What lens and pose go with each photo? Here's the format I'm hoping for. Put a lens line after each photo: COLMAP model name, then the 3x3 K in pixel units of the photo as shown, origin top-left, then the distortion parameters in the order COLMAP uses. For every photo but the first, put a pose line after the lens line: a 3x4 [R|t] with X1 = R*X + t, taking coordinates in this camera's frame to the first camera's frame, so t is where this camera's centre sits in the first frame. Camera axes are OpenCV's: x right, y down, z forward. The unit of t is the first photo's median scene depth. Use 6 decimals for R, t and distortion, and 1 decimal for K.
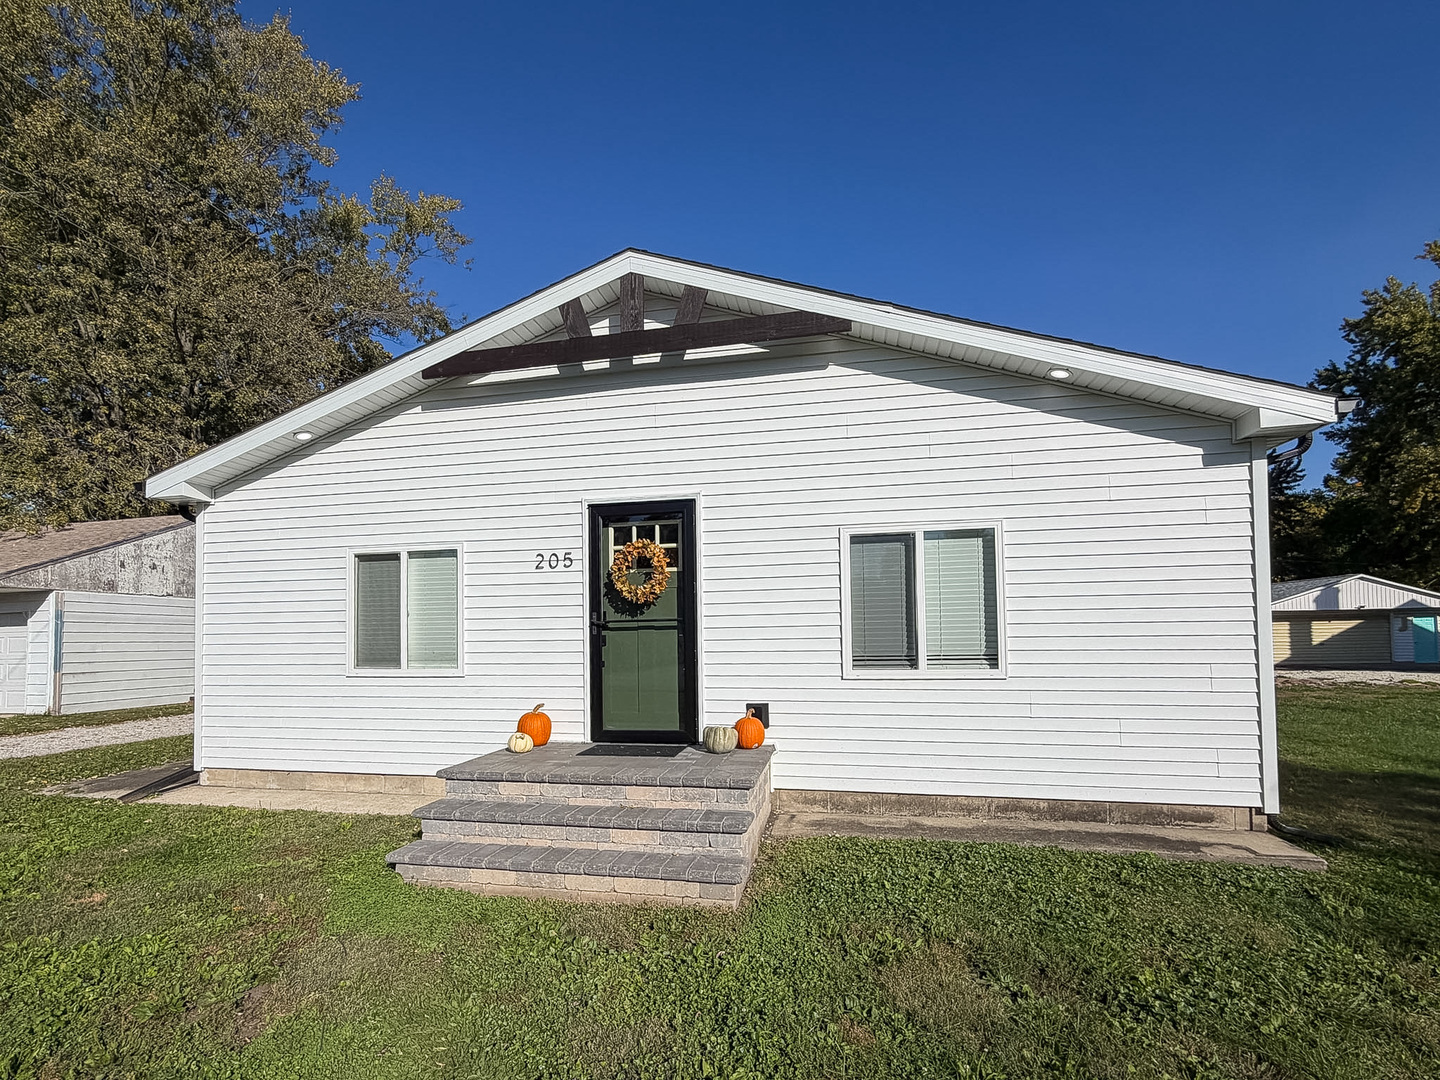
lens RADIAL K [[588.4, 0, 720.7], [0, 588.4, 565.9], [0, 0, 1]] dist [0.002381, -0.000192]
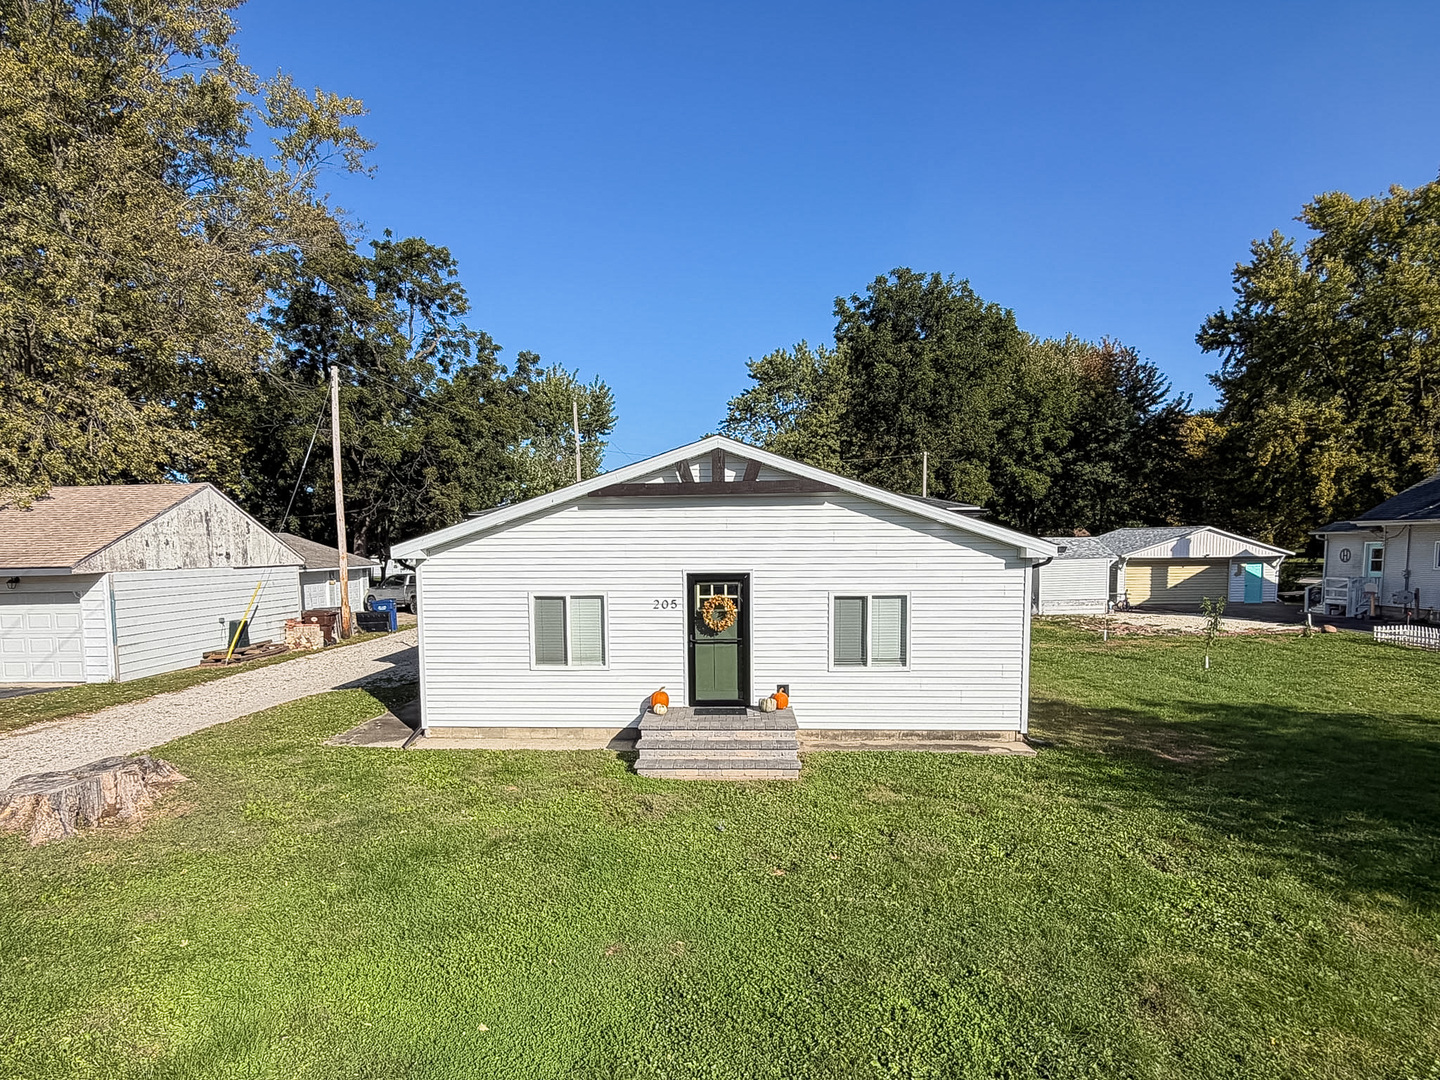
lens RADIAL K [[588.4, 0, 720.7], [0, 588.4, 543.7], [0, 0, 1]] dist [0.002381, -0.000192]
pose [[0.991663, 0.008723, 0.128566, -0.369684], [-0.016903, 0.997891, 0.062675, -0.318709], [-0.127748, -0.064326, 0.989718, -0.777100]]
